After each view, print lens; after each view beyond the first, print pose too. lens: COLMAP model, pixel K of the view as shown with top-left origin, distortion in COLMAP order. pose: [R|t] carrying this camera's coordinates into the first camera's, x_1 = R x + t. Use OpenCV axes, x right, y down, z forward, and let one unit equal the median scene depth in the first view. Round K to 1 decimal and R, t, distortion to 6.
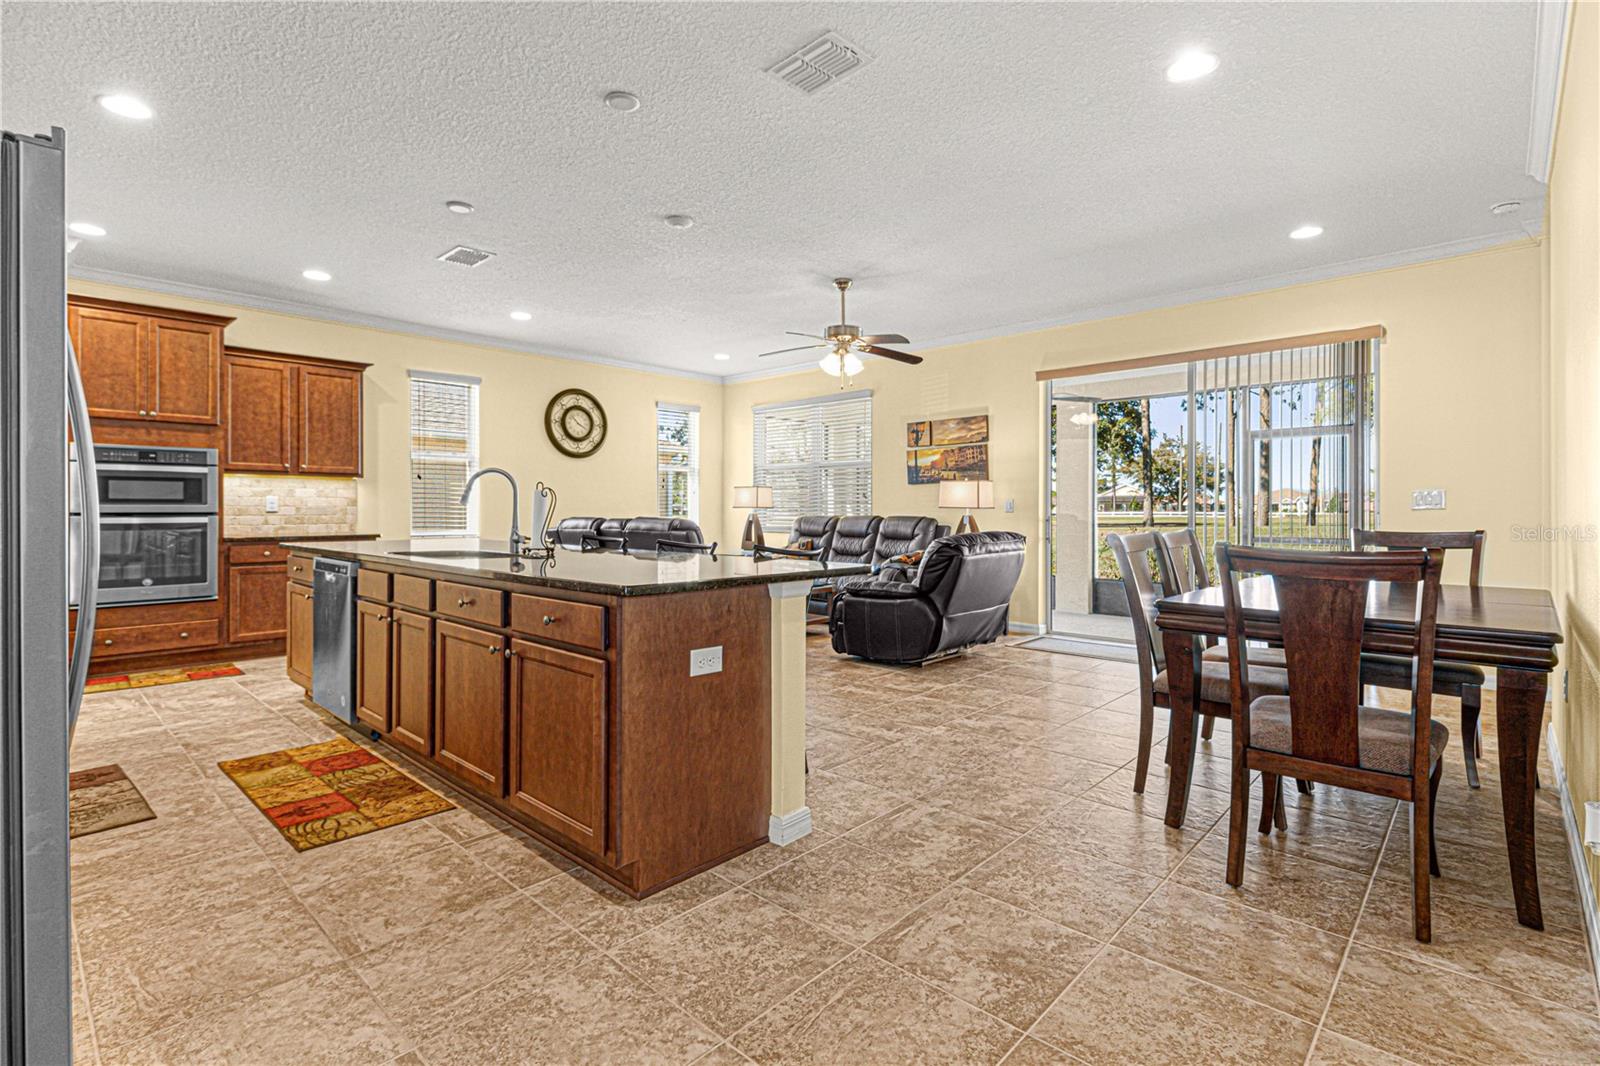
lens RADIAL K [[747.7, 0, 798.2], [0, 747.7, 523.2], [0, 0, 1]] dist [0.026243, -0.018964]
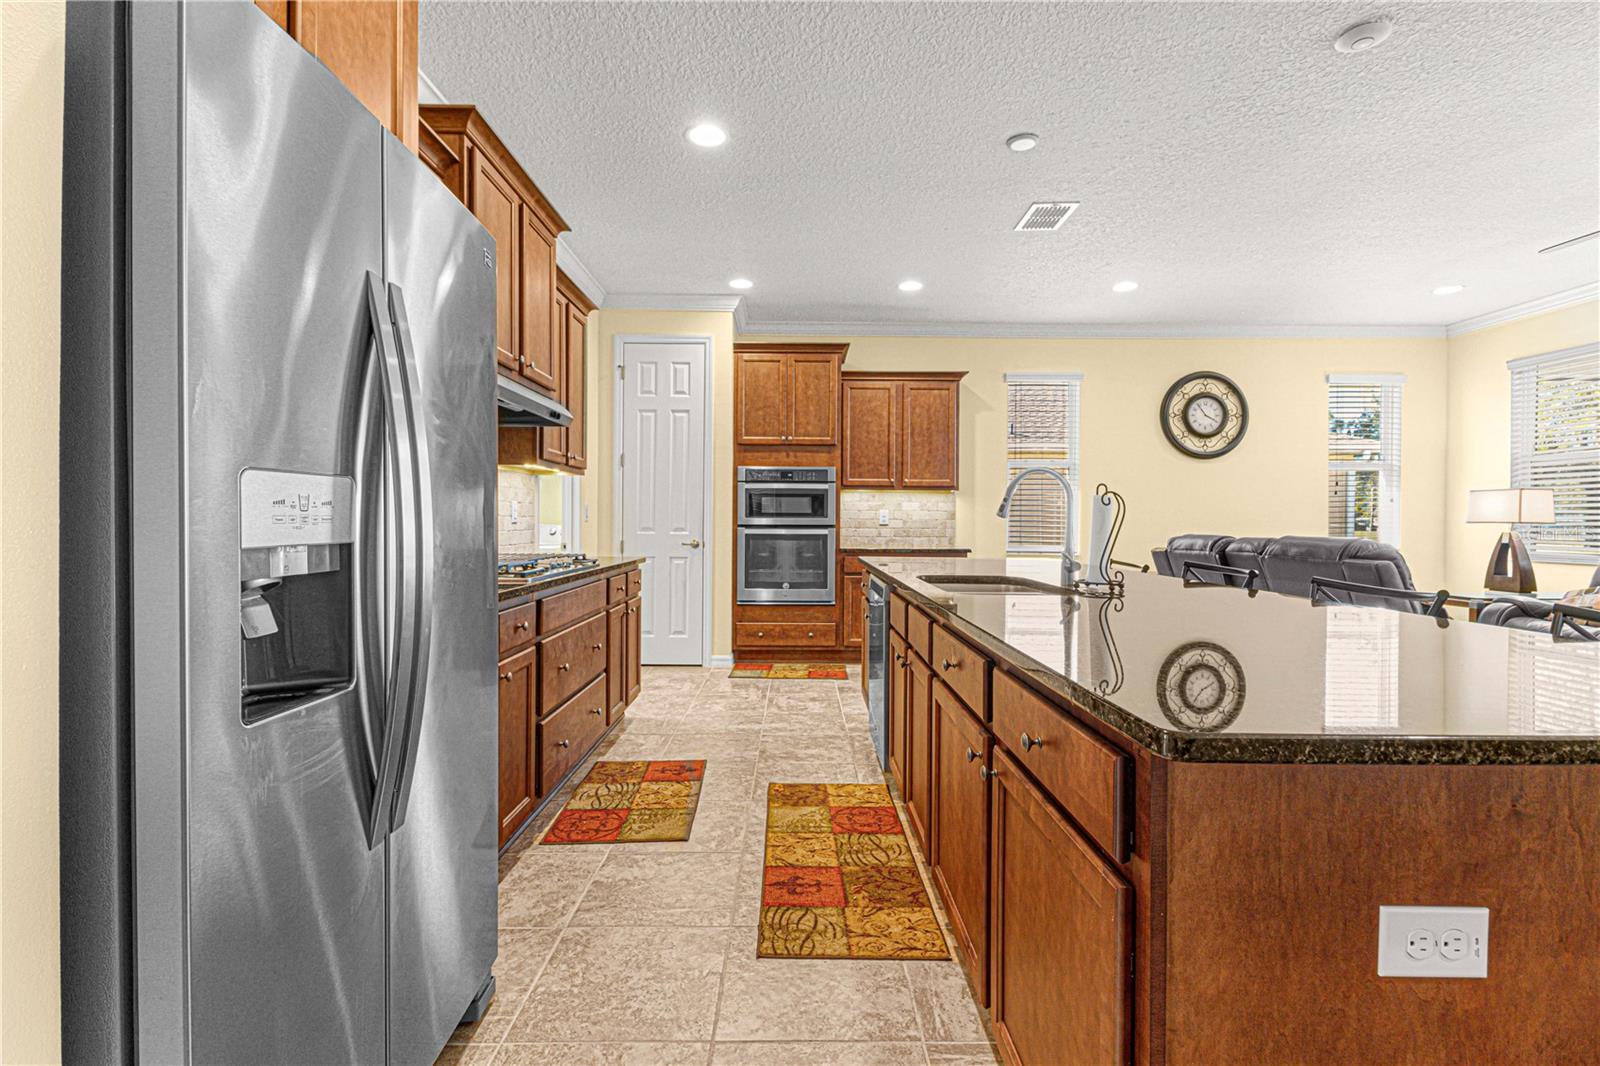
lens RADIAL K [[747.7, 0, 798.2], [0, 747.7, 523.2], [0, 0, 1]] dist [0.026243, -0.018964]
pose [[0.694026, 0.004911, -0.719934, -0.030180], [-0.018381, 0.999772, -0.010899, -0.004289], [0.719716, 0.020797, 0.693957, 0.210976]]
